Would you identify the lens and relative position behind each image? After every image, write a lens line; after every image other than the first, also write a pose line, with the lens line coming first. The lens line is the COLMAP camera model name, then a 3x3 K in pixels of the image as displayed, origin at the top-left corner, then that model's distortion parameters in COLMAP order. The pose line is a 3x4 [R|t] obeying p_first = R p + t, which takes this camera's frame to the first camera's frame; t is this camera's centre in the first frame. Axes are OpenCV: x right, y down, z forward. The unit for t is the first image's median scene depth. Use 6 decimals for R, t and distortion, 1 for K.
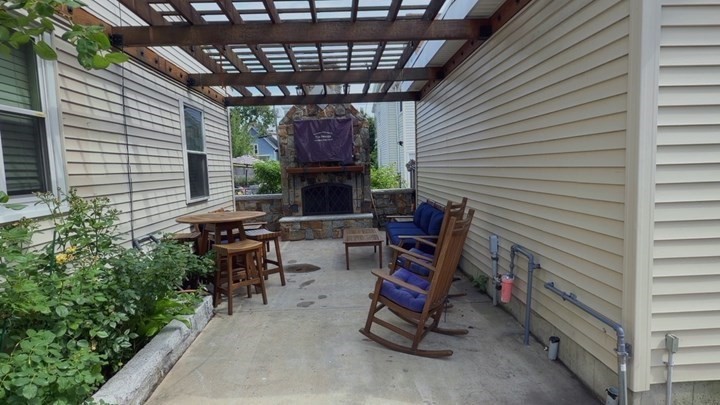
lens RADIAL K [[389.1, 0, 360.0], [0, 389.1, 202.5], [0, 0, 1]] dist [-0.000703, 0.000226]
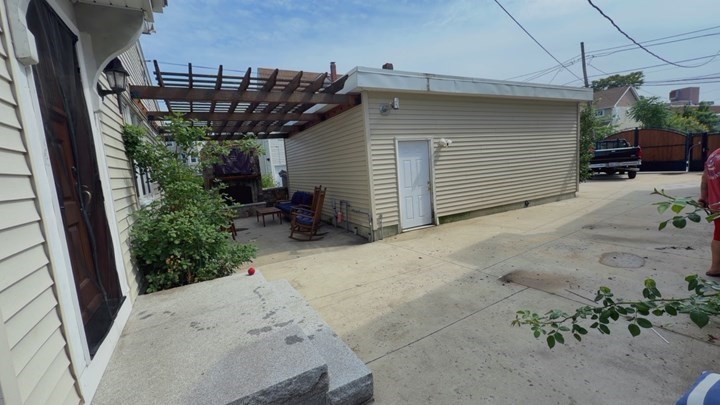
lens RADIAL K [[301.3, 0, 360.0], [0, 301.3, 202.5], [0, 0, 1]] dist [-0.002650, -0.000158]
pose [[0.898429, -0.086665, 0.430481, -0.374343], [0.085208, 0.996104, 0.022705, 0.083664], [-0.430772, 0.016281, 0.902314, -0.919396]]
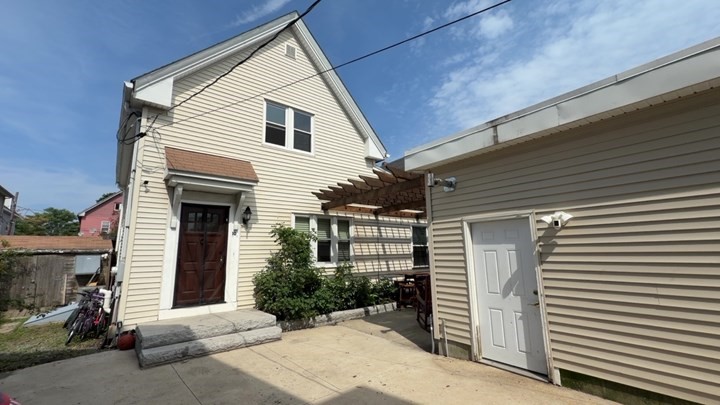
lens RADIAL K [[301.3, 0, 360.0], [0, 301.3, 202.5], [0, 0, 1]] dist [-0.002650, -0.000158]
pose [[0.593250, -0.109812, -0.797493, 1.348123], [-0.077217, 0.978322, -0.192153, -0.019914], [0.801306, 0.175575, 0.571911, -0.536374]]
